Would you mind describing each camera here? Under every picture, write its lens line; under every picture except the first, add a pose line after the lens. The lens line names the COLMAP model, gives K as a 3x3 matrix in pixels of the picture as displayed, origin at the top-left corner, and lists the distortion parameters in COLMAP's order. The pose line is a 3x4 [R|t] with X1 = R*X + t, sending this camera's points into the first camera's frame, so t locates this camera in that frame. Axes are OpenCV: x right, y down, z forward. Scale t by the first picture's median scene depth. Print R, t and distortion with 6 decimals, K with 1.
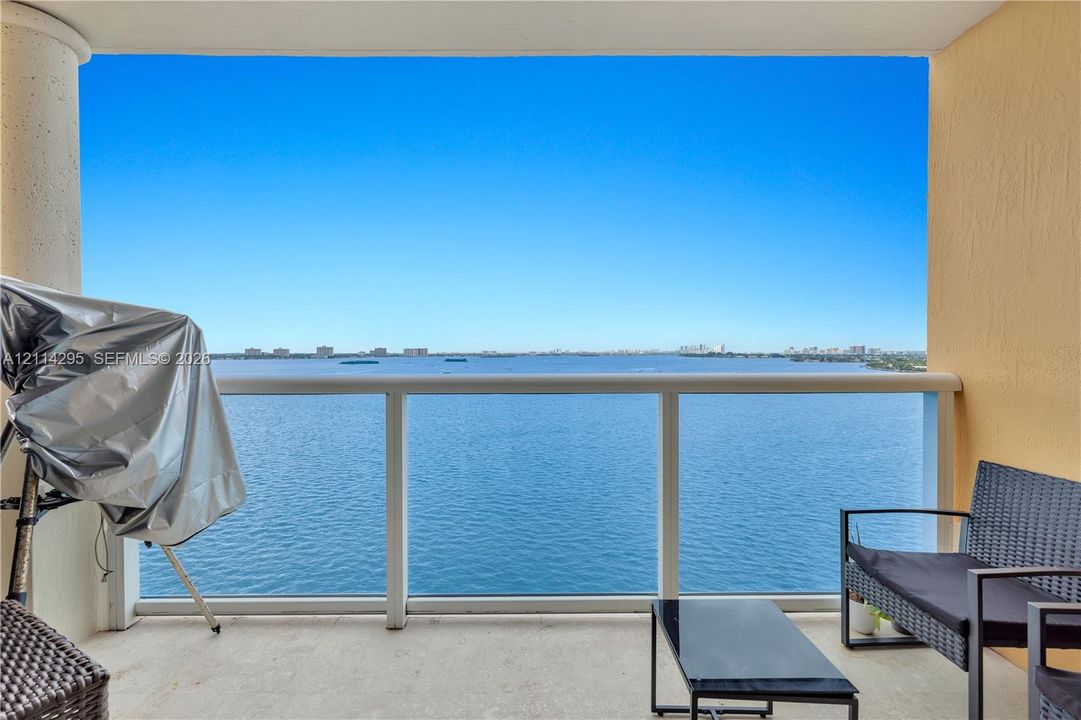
lens RADIAL K [[451.9, 0, 540.5], [0, 451.9, 360.0], [0, 0, 1]] dist [-0.000621, -0.000193]
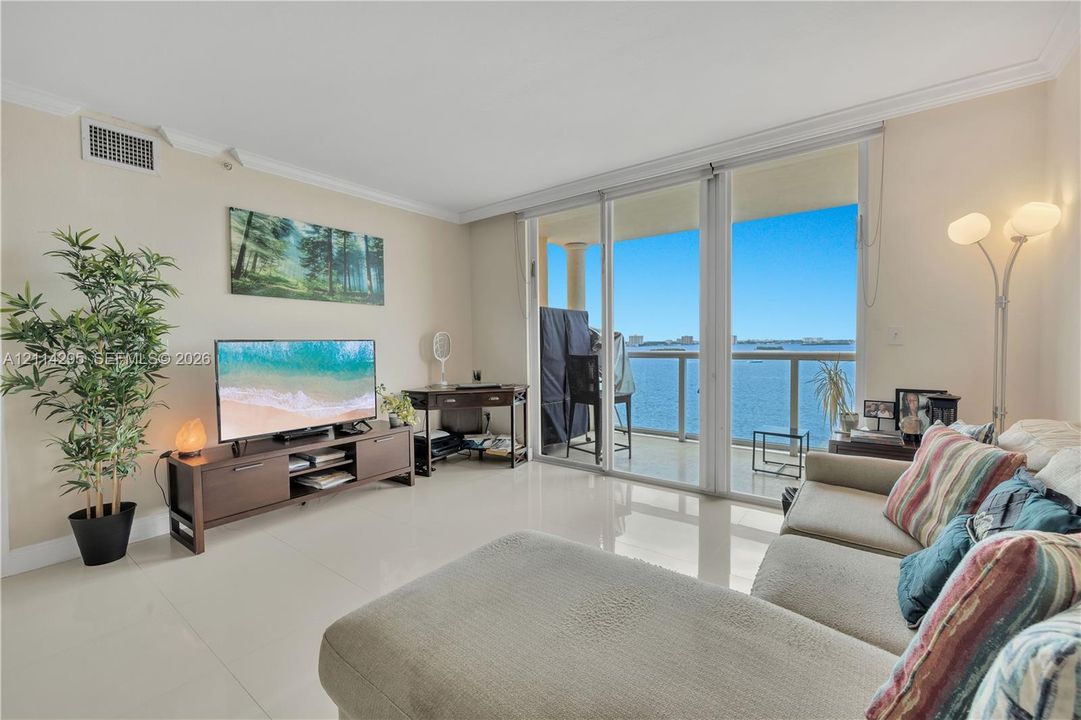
lens RADIAL K [[456.5, 0, 540.5], [0, 456.5, 360.0], [0, 0, 1]] dist [-0.000778, -0.000084]
pose [[0.795197, 0.018309, -0.606075, 0.906075], [-0.002206, 0.999625, 0.027303, 0.026830], [0.606348, -0.020374, 0.794939, -2.016936]]
